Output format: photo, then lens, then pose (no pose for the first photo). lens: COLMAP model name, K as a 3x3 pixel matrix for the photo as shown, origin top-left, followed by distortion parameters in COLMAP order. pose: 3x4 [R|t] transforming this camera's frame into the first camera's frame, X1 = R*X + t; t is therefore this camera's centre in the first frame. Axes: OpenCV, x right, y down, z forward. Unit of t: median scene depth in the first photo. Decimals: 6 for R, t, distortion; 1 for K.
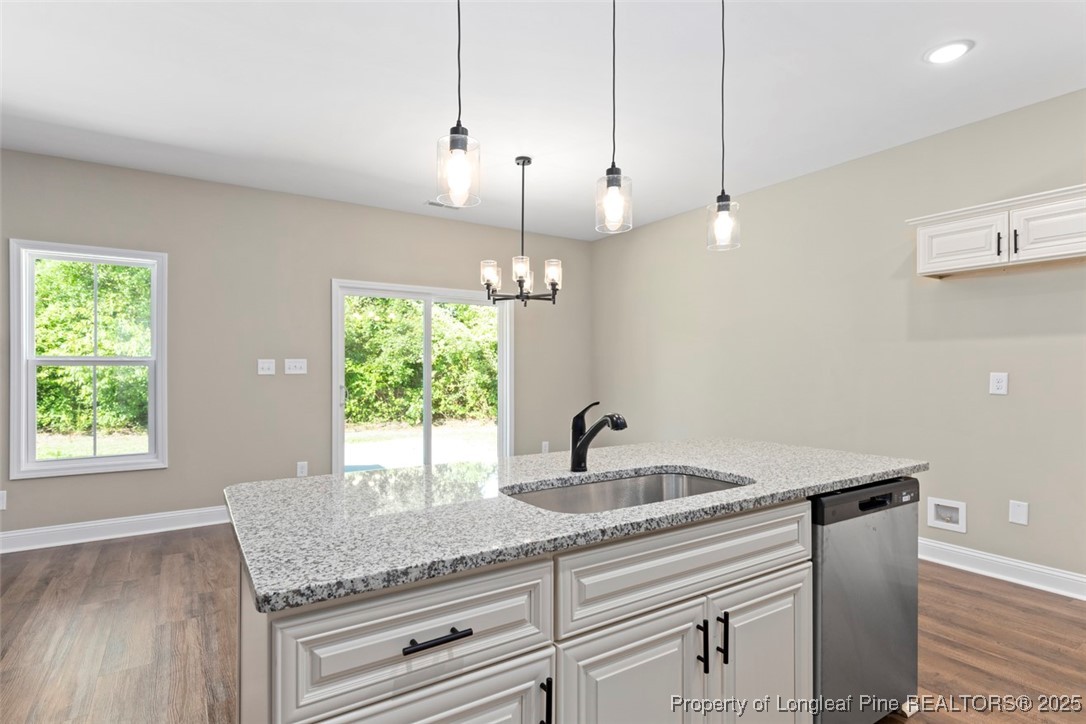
lens RADIAL K [[564.1, 0, 543.6], [0, 564.1, 364.3], [0, 0, 1]] dist [0.005083, -0.003136]
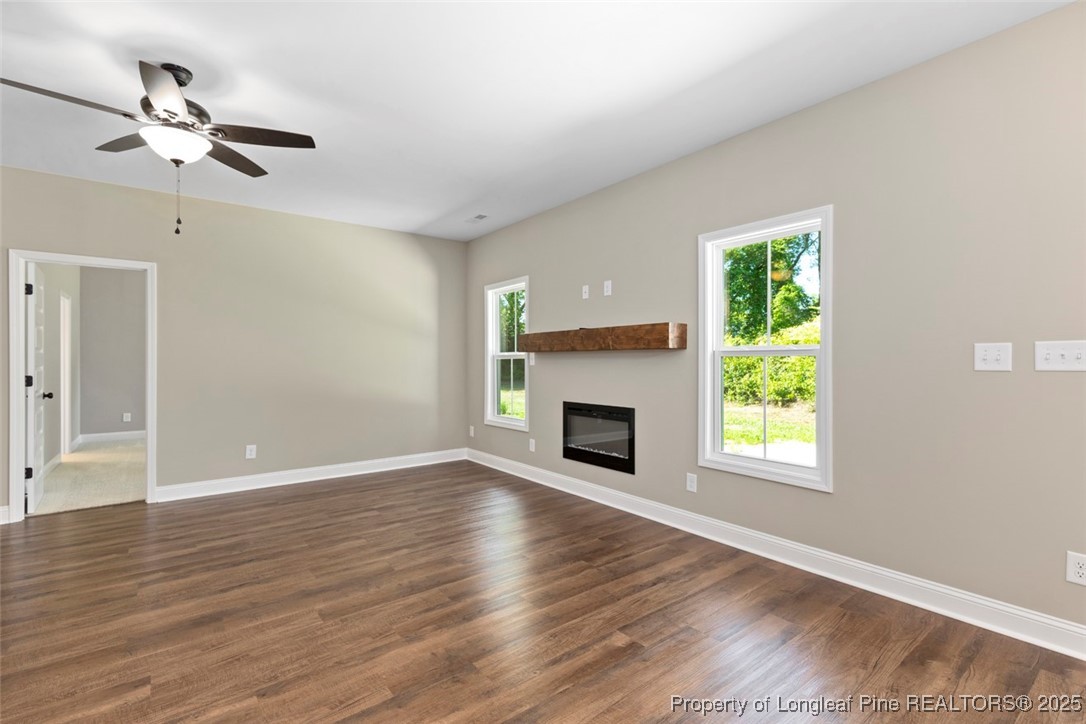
lens RADIAL K [[496.2, 0, 550.6], [0, 496.2, 358.0], [0, 0, 1]] dist [0.002857, -0.000059]
pose [[0.059597, -0.000258, -0.998223, -0.071286], [0.015471, 0.999880, 0.000665, -0.002658], [0.998103, -0.015483, 0.059594, 1.267787]]
